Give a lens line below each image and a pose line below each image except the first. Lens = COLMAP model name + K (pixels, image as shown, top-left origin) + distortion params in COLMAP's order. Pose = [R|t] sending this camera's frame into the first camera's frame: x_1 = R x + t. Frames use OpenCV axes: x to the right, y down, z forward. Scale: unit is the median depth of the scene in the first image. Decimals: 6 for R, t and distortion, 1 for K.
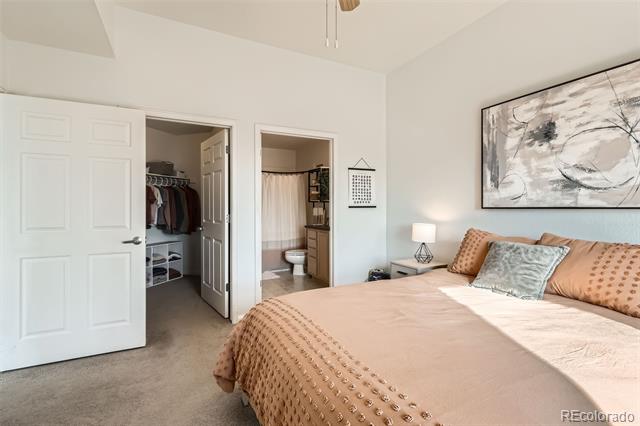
lens RADIAL K [[298.6, 0, 321.8], [0, 298.6, 207.6], [0, 0, 1]] dist [0.000148, -0.000453]
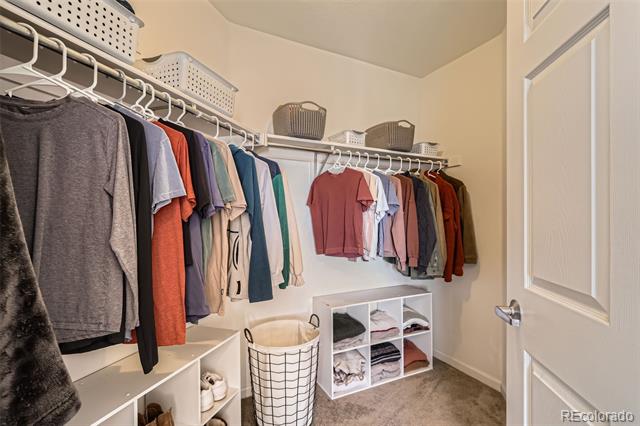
lens RADIAL K [[298.6, 0, 321.8], [0, 298.6, 207.6], [0, 0, 1]] dist [0.000148, -0.000453]
pose [[0.702644, -0.005118, -0.711523, -0.269159], [-0.002906, 0.999945, -0.010062, -0.011940], [0.711536, 0.009138, 0.702591, 0.577315]]
